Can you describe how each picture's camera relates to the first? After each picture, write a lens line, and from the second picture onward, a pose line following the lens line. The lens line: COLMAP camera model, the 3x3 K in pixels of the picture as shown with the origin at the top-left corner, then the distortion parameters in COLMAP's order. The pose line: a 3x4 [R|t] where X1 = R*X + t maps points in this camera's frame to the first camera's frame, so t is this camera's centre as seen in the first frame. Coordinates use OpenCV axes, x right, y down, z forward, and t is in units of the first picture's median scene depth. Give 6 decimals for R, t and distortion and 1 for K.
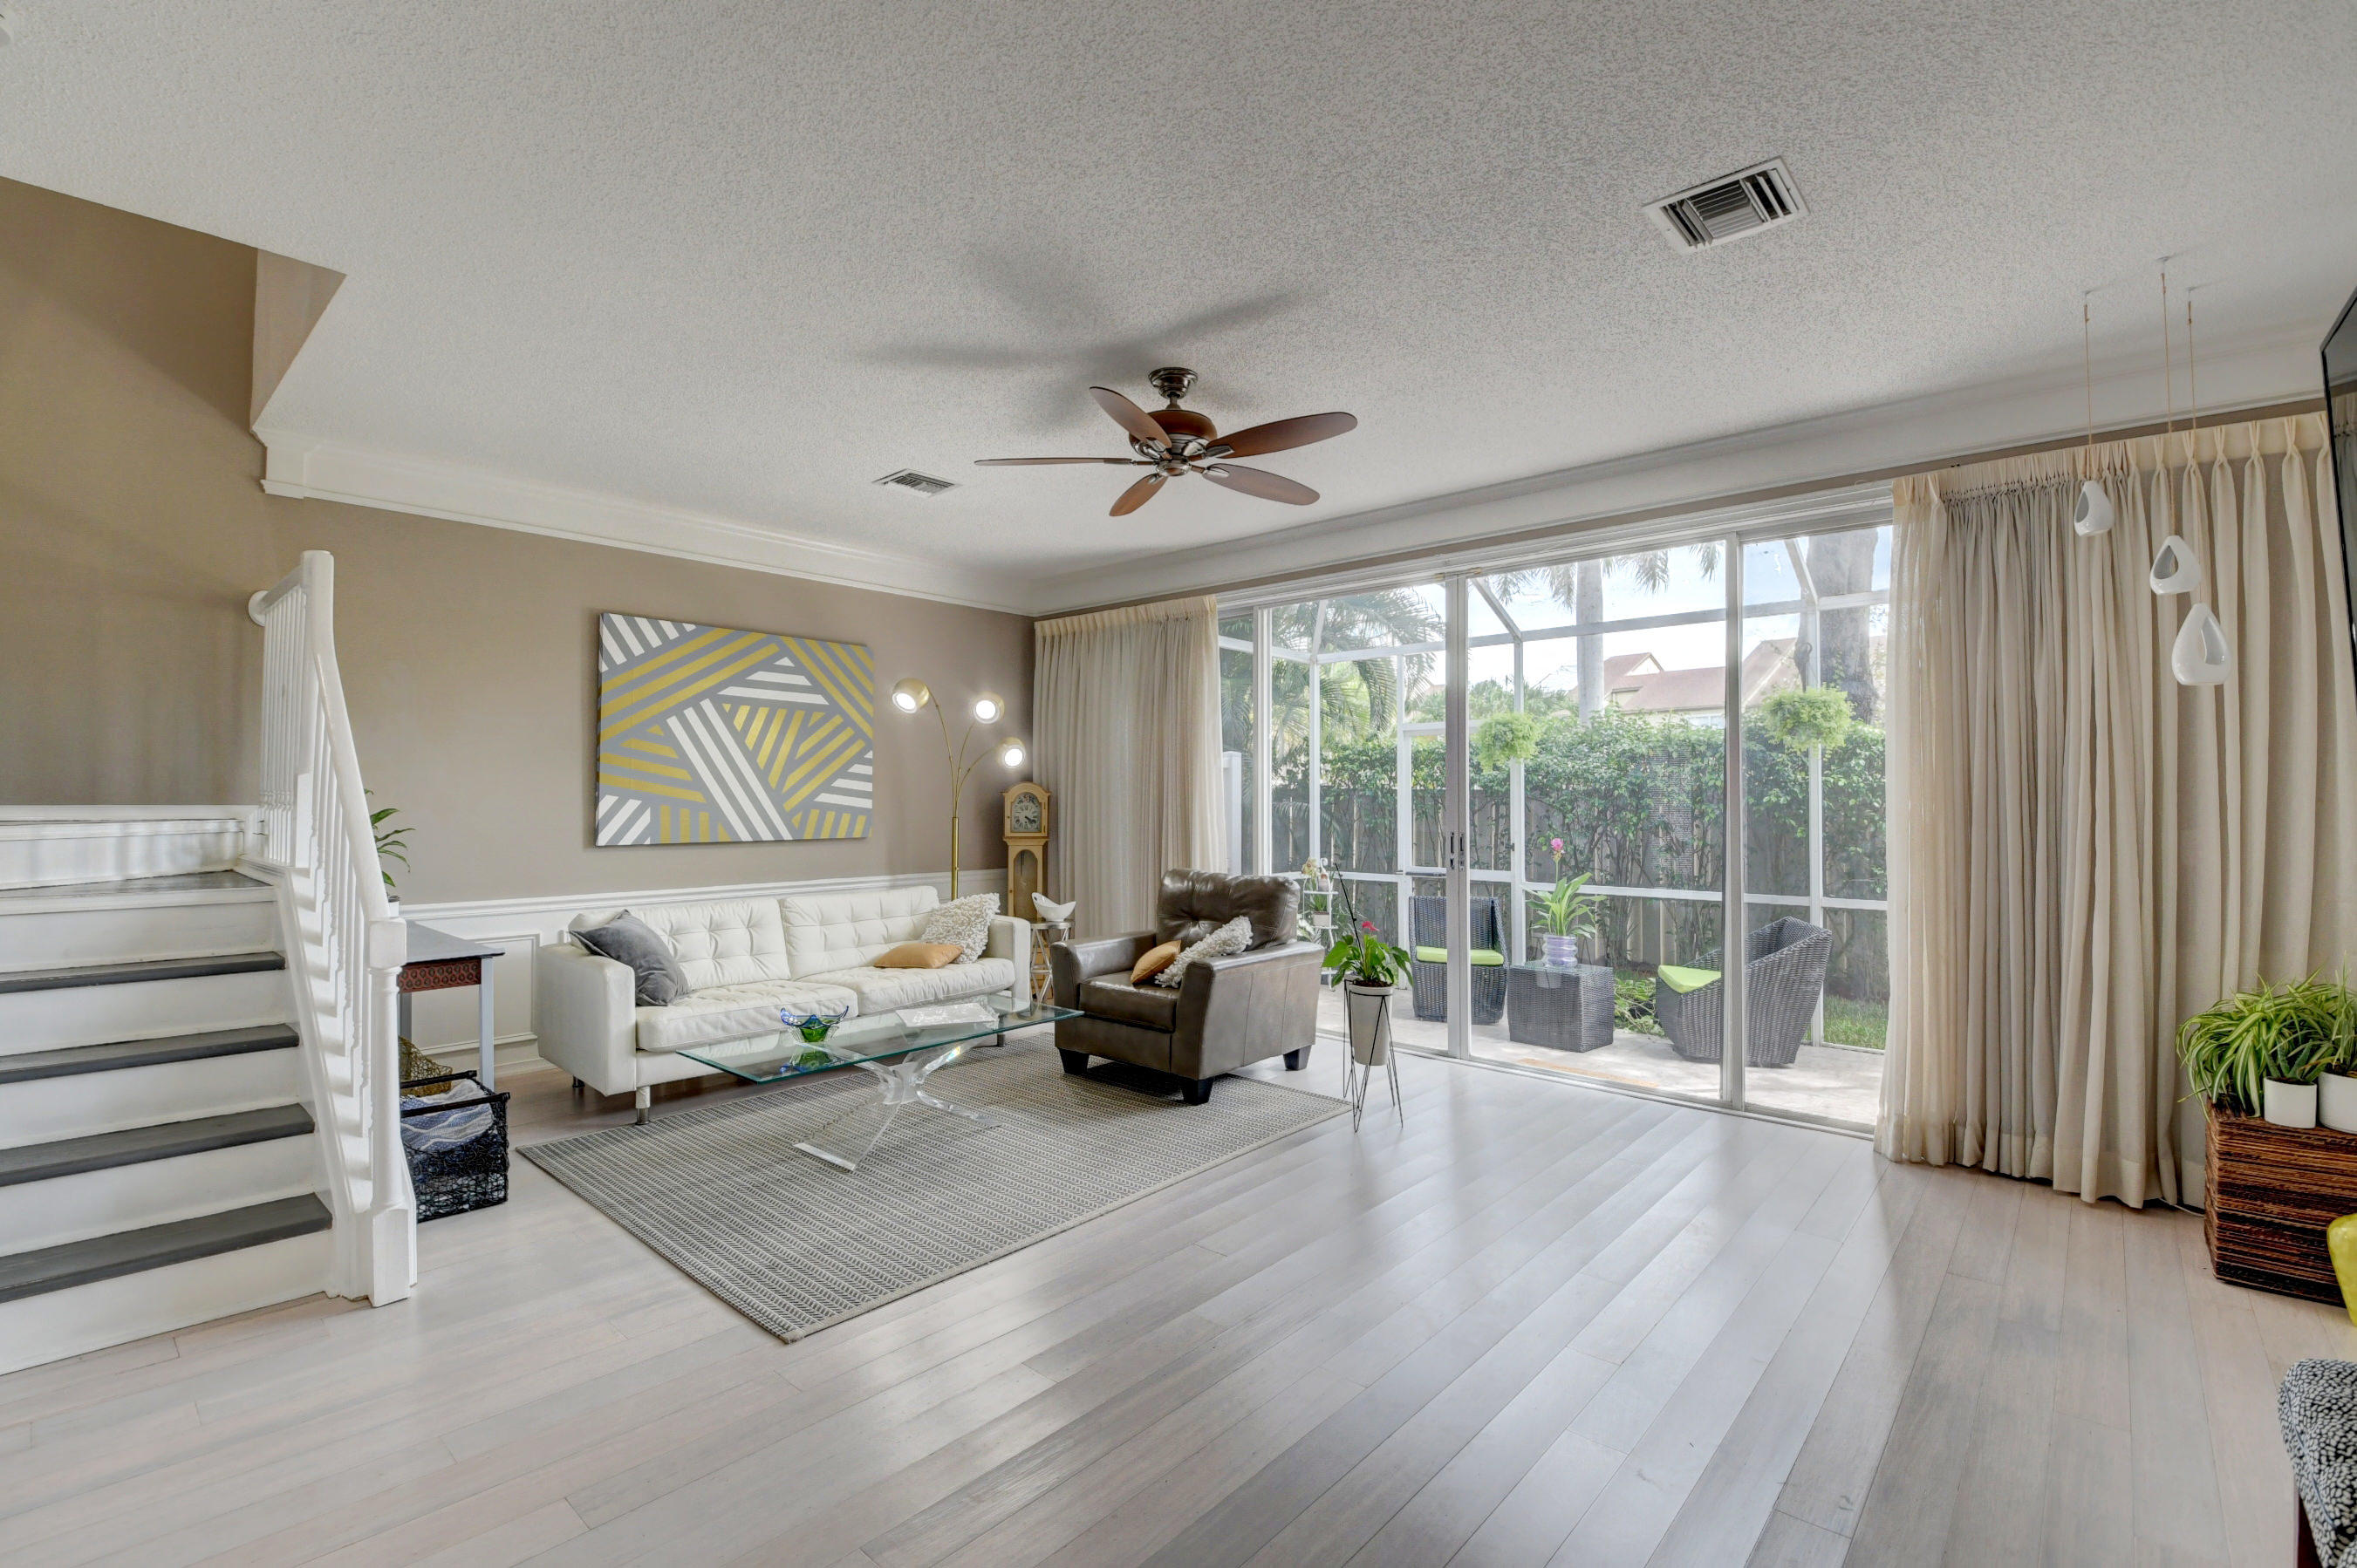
lens RADIAL K [[1031.0, 0, 1172.8], [0, 1031.0, 777.1], [0, 0, 1]] dist [0.014529, -0.026374]
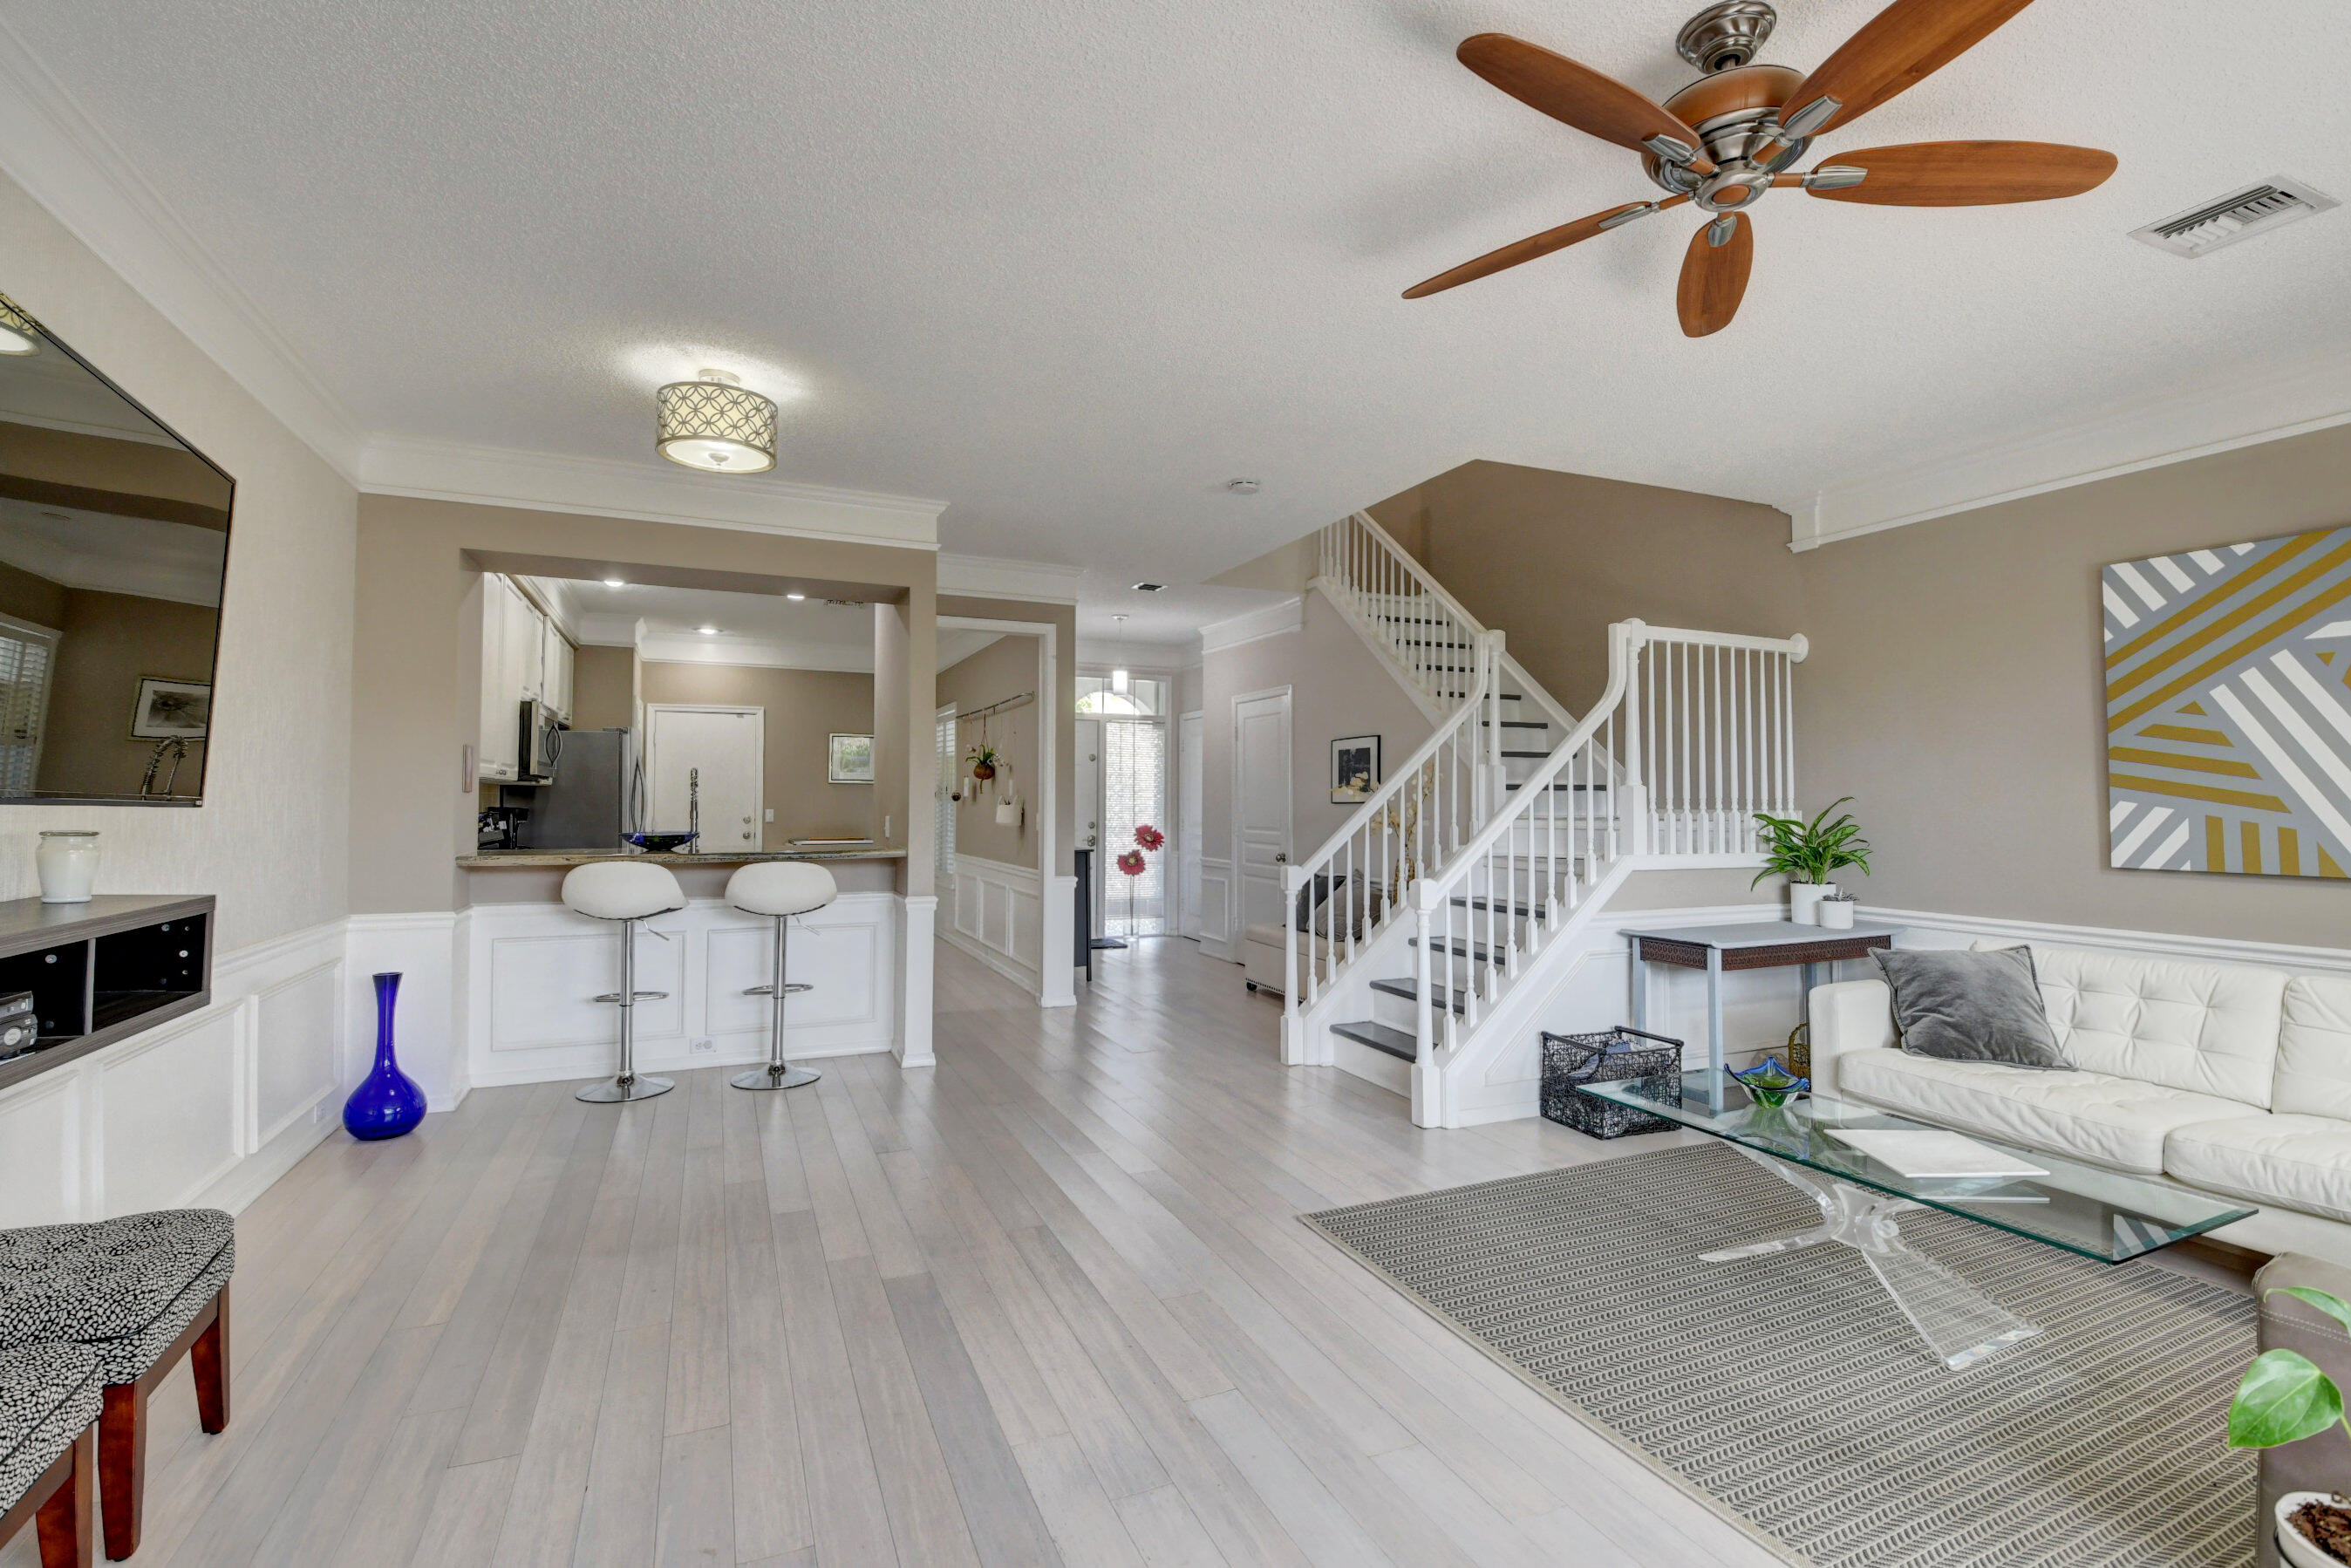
lens RADIAL K [[1028.5, 0, 1169.8], [0, 1028.5, 777.2], [0, 0, 1]] dist [0.014529, -0.026374]
pose [[-0.410230, -0.026124, -0.911608, 0.420364], [0.012647, 0.999331, -0.034329, 0.016140], [0.911894, -0.025612, -0.409625, 0.659893]]
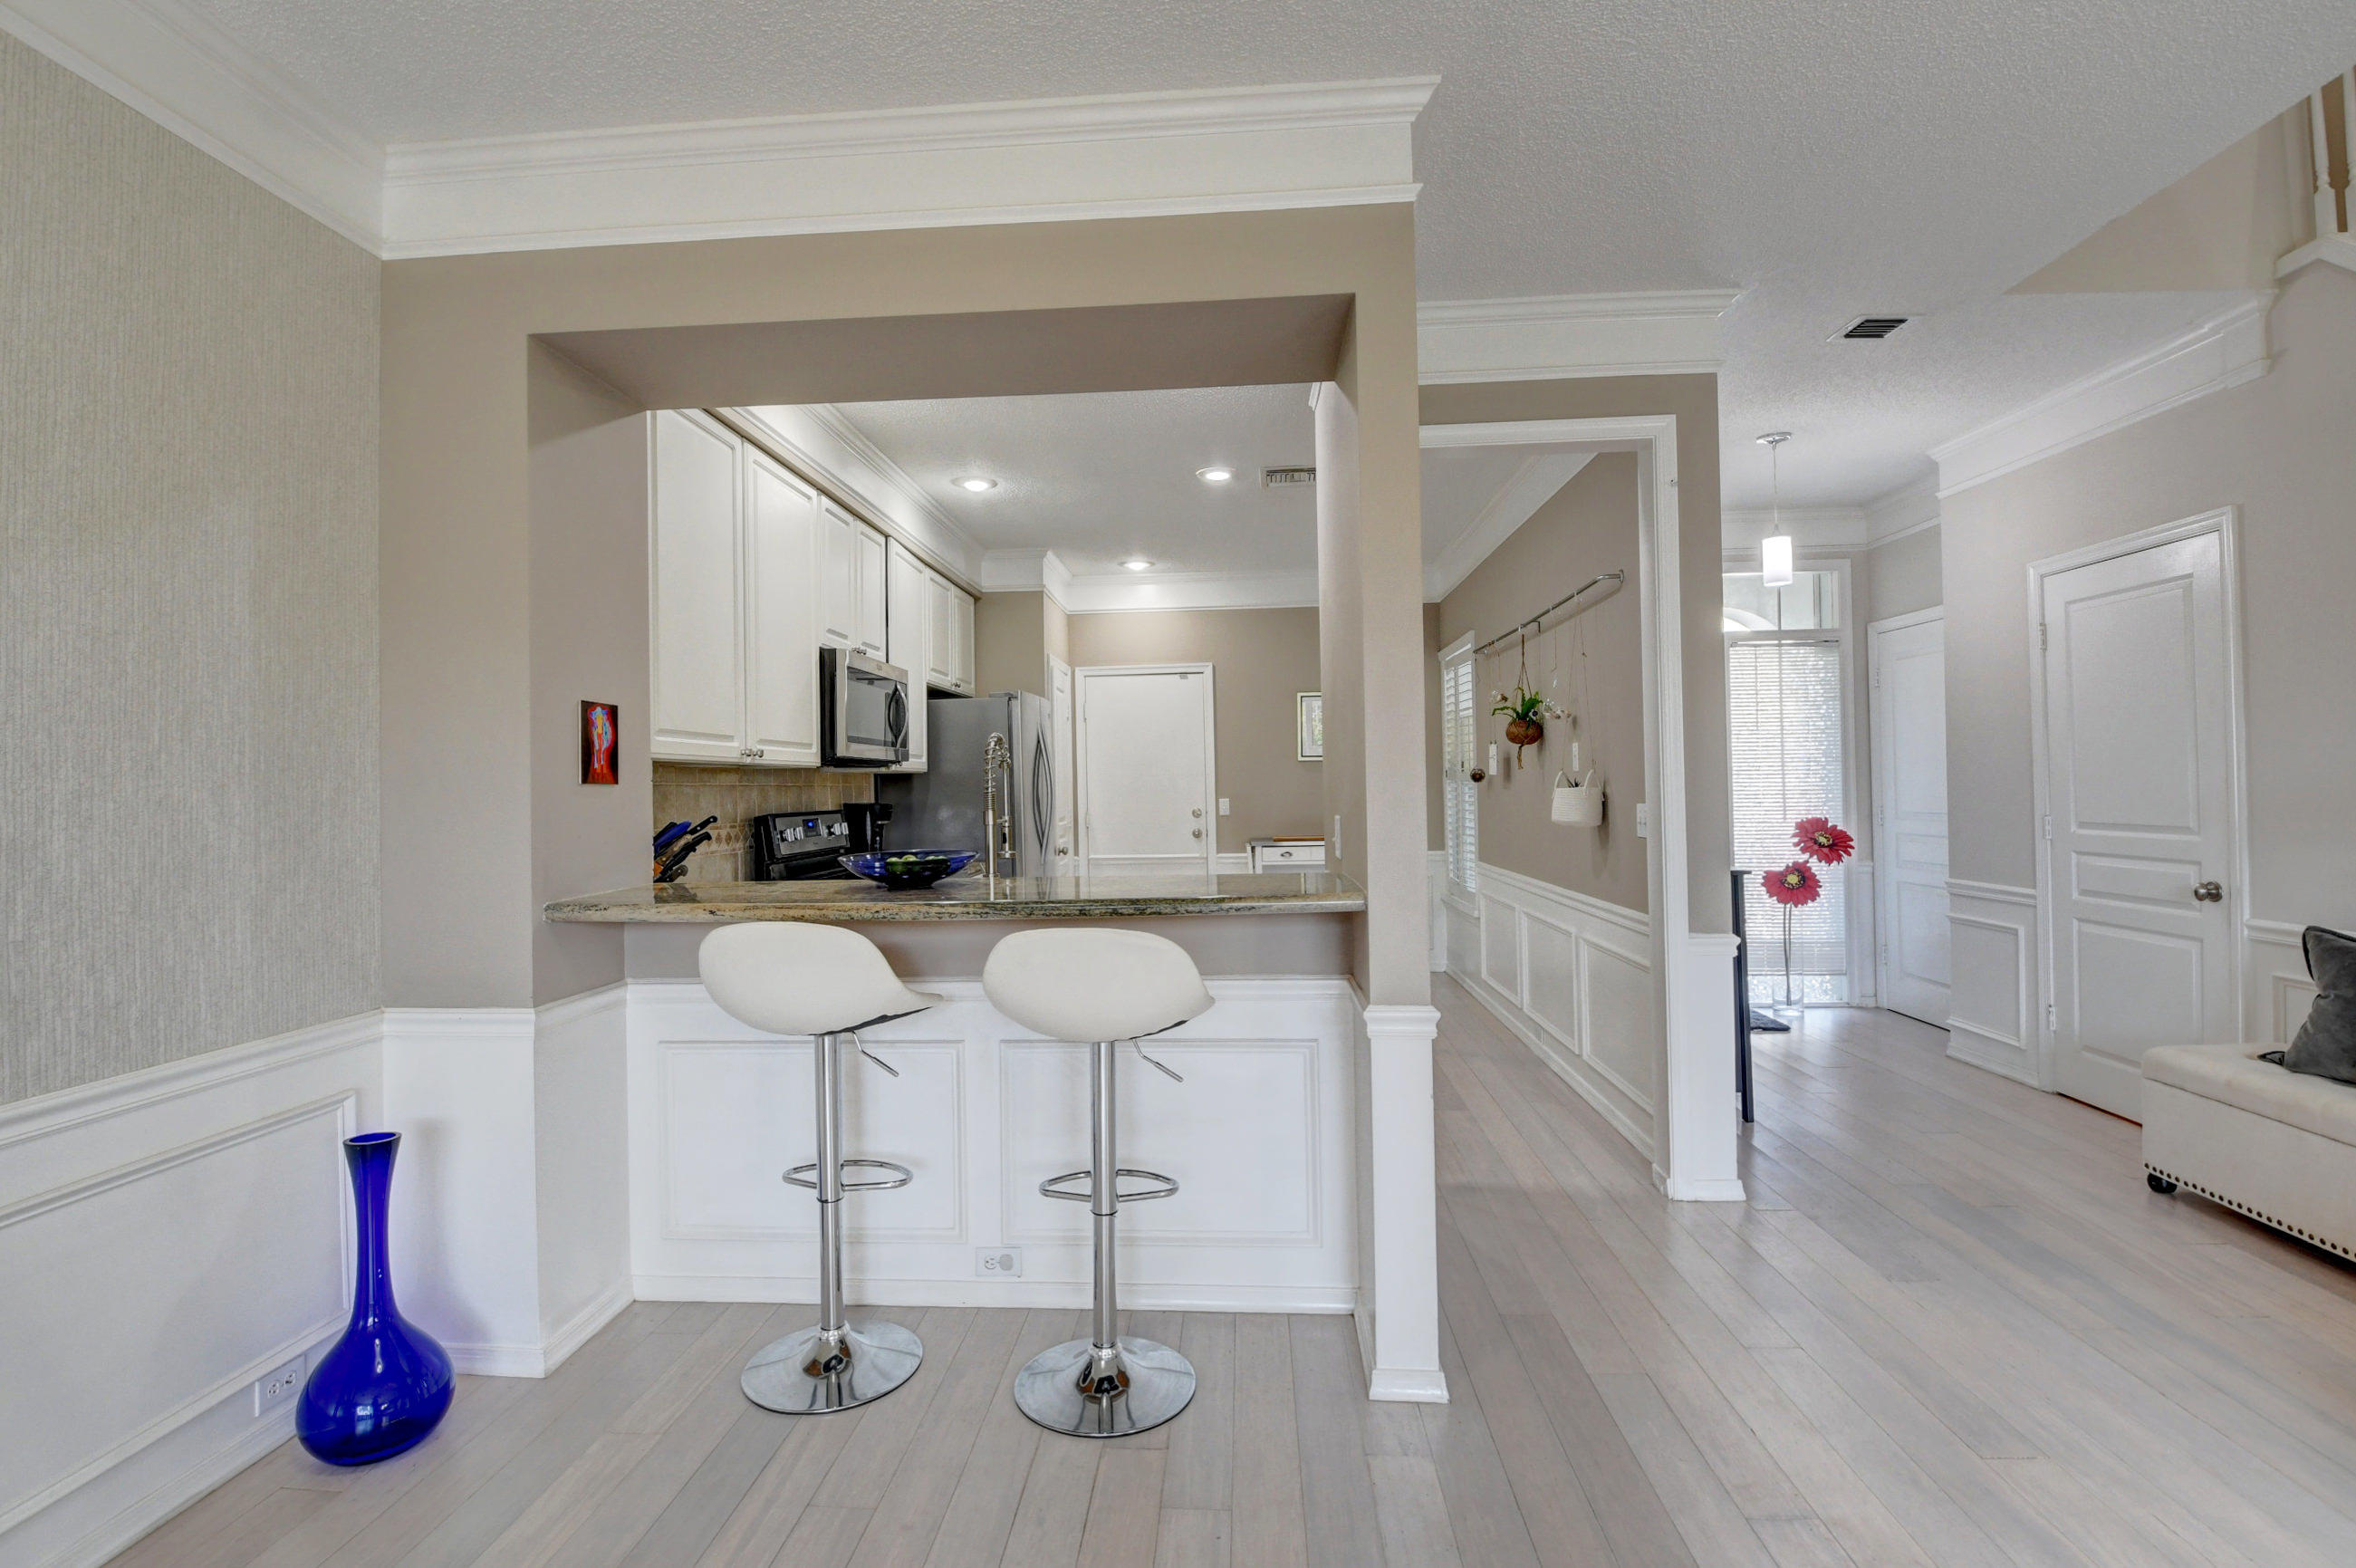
lens RADIAL K [[1074.0, 0, 1163.5], [0, 1074.0, 774.7], [0, 0, 1]] dist [0.018344, -0.027042]
pose [[-0.790230, 0.003628, -0.612800, -0.029073], [0.026828, 0.999229, -0.028680, 0.008181], [0.612223, -0.039103, -0.789717, 0.333847]]
